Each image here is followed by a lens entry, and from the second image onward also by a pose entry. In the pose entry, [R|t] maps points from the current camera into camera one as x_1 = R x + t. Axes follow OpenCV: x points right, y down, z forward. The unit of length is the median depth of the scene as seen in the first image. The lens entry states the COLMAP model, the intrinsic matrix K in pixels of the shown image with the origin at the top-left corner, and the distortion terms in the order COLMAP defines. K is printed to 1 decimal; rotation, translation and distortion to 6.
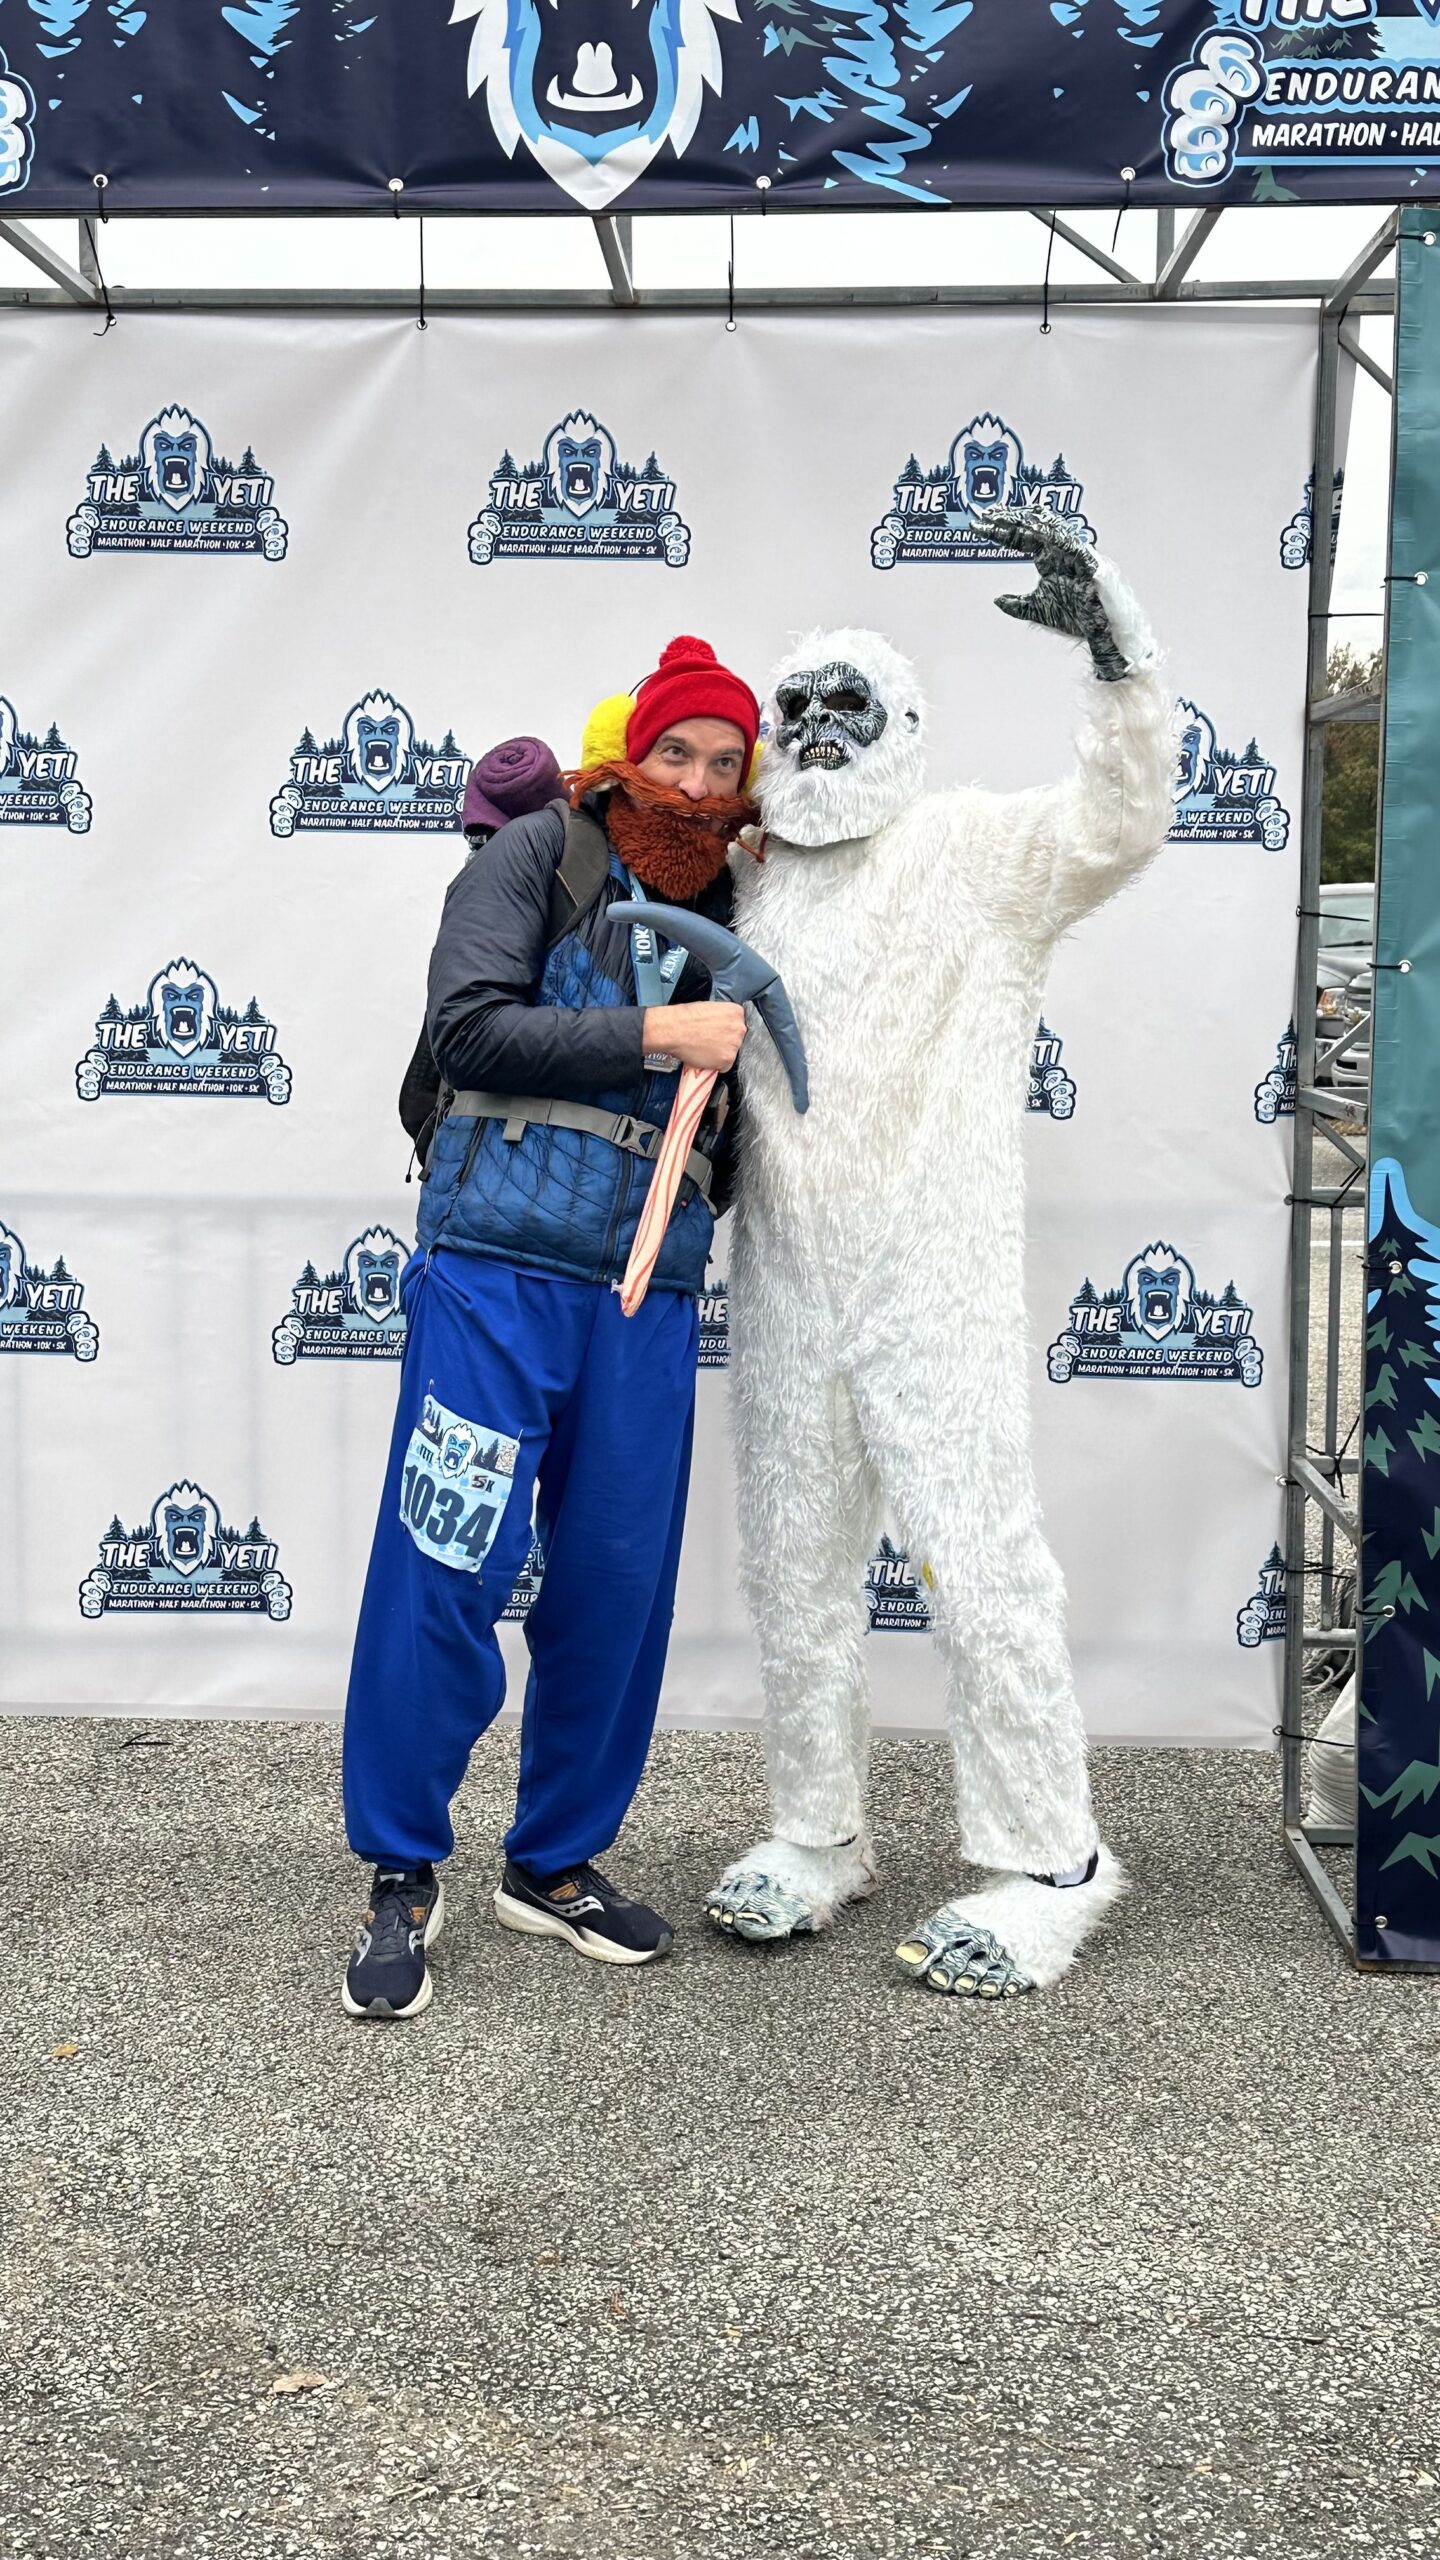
lens RADIAL K [[2875.7, 0, 684.8], [0, 2875.7, 1279.2], [0, 0, 1]] dist [0.212424, -0.504569]
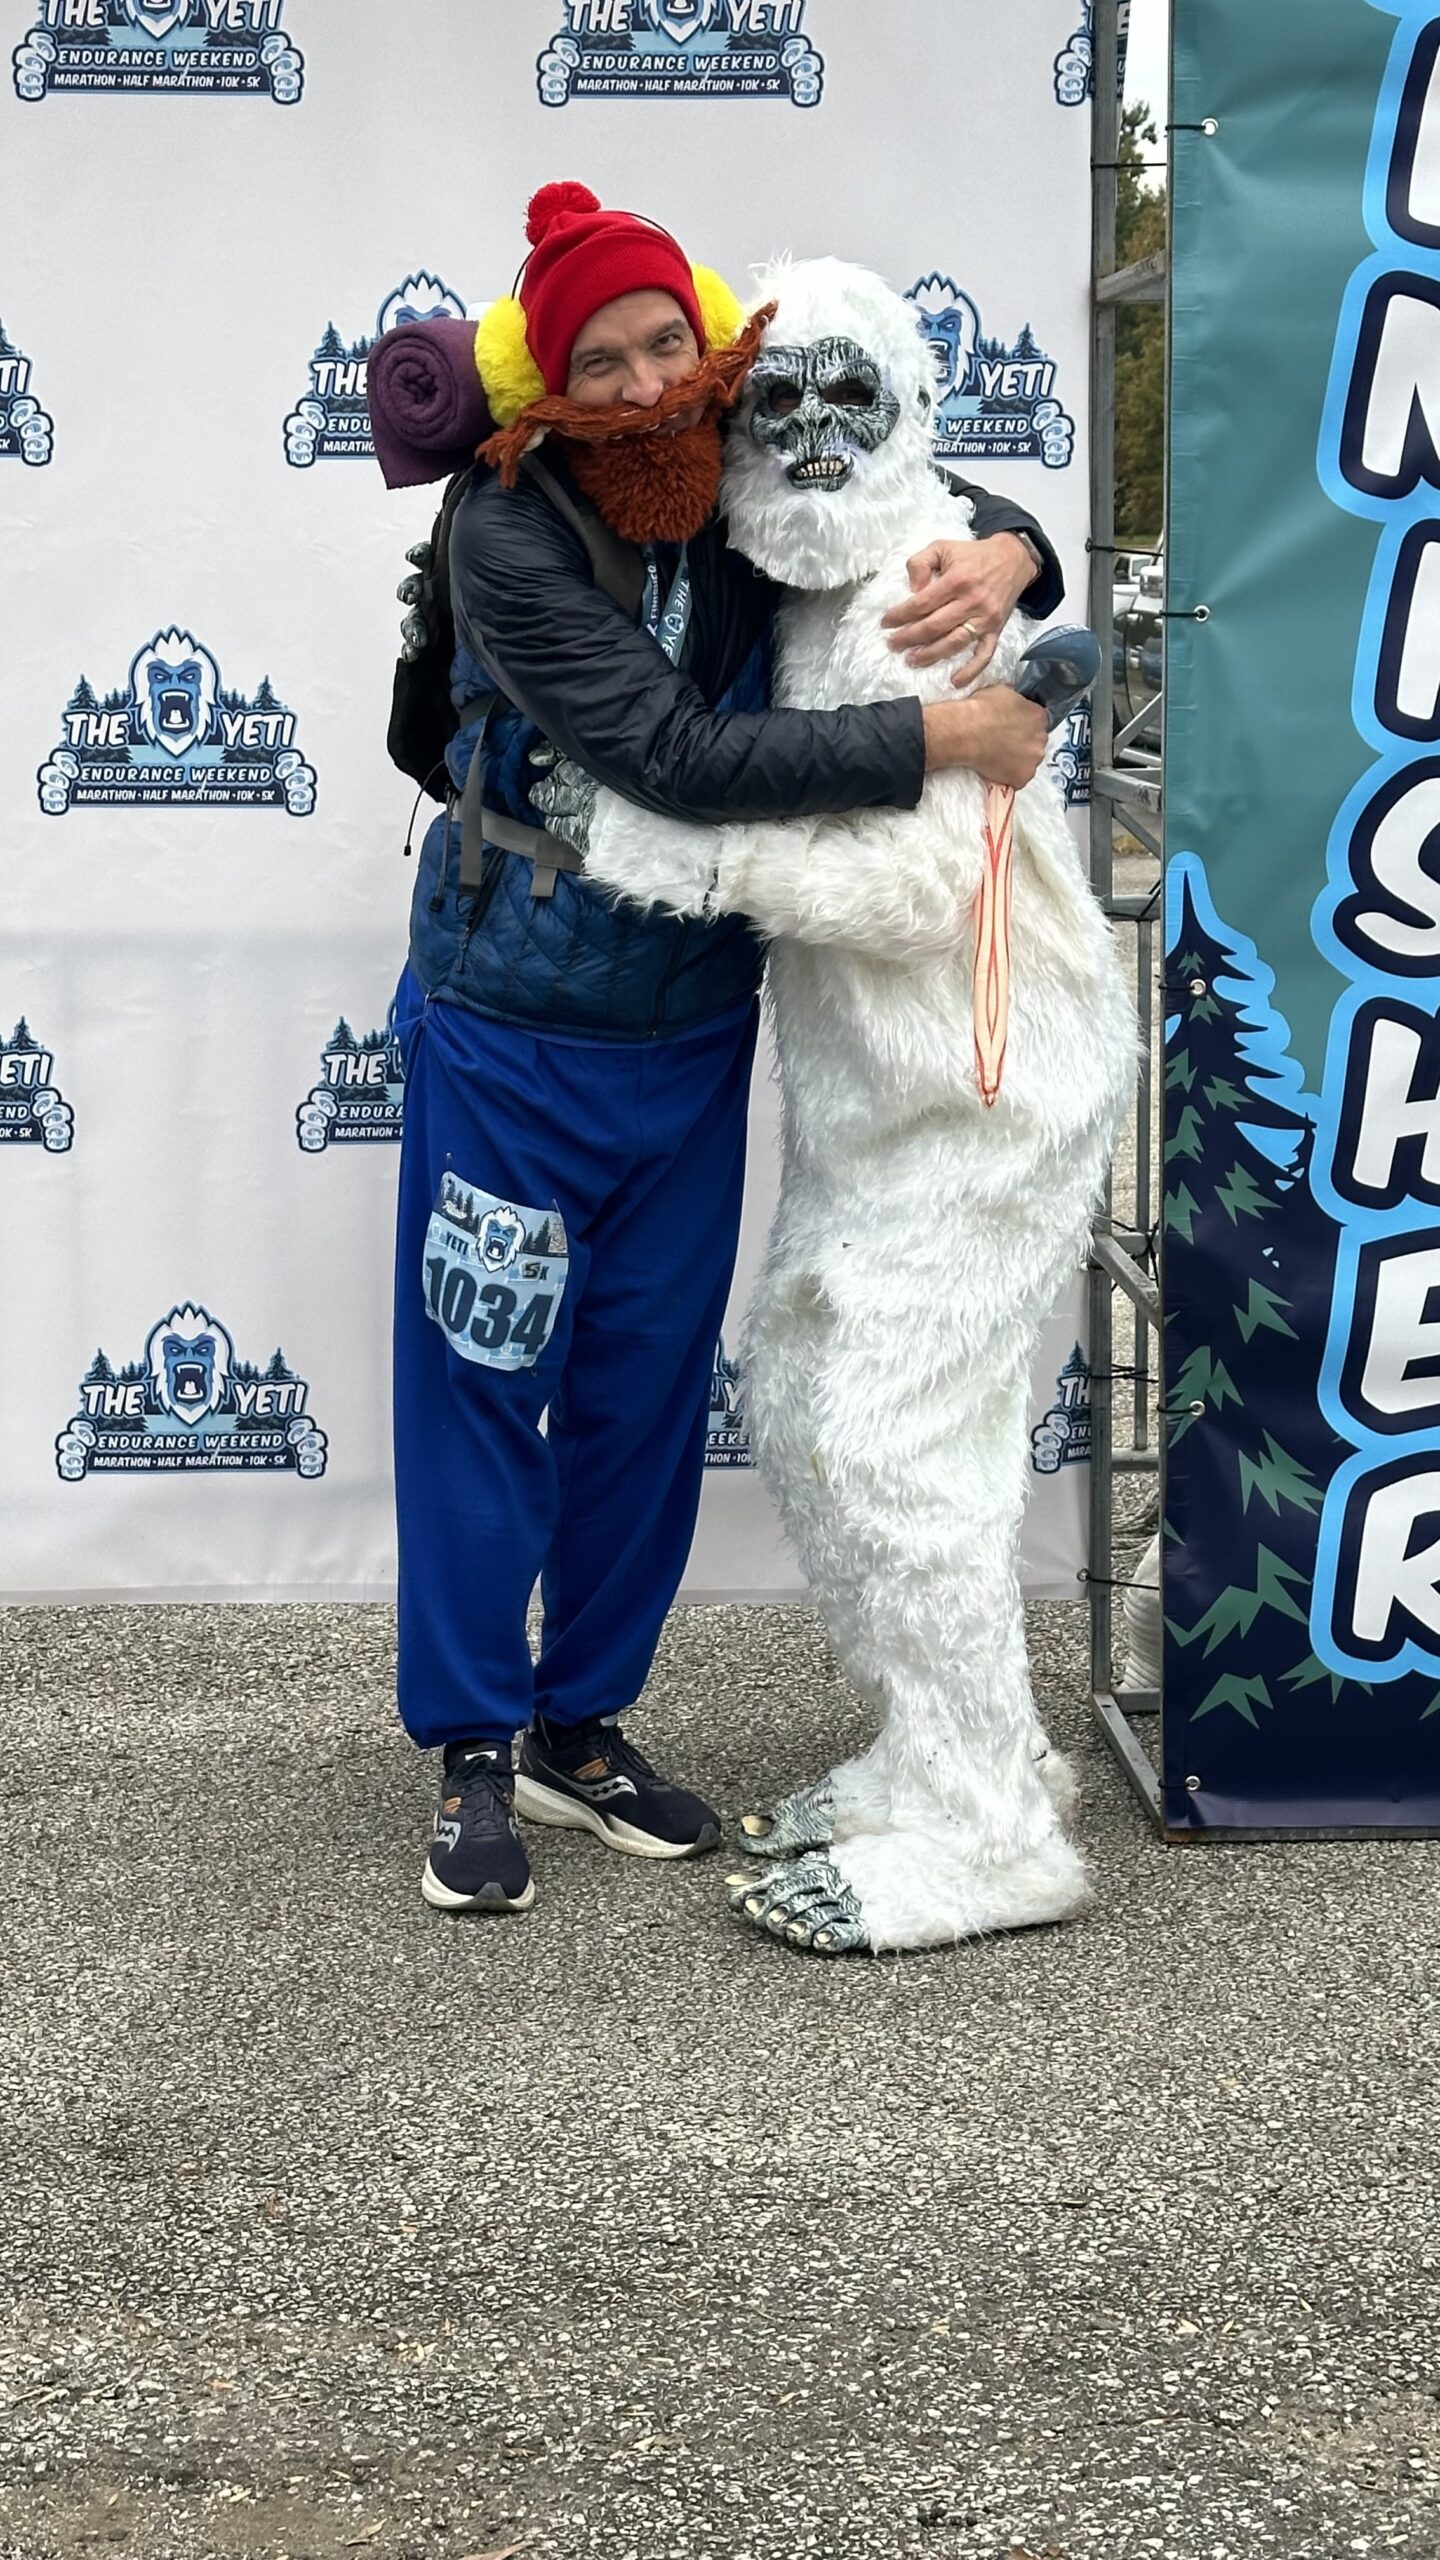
lens RADIAL K [[4269.5, 0, 653.8], [0, 4269.5, 1309.4], [0, 0, 1]] dist [0.173745, -0.120271]
pose [[0.997220, -0.028182, 0.068980, 0.007602], [0.024661, 0.998375, 0.051375, 0.023475], [-0.070316, -0.049531, 0.996294, -0.217926]]
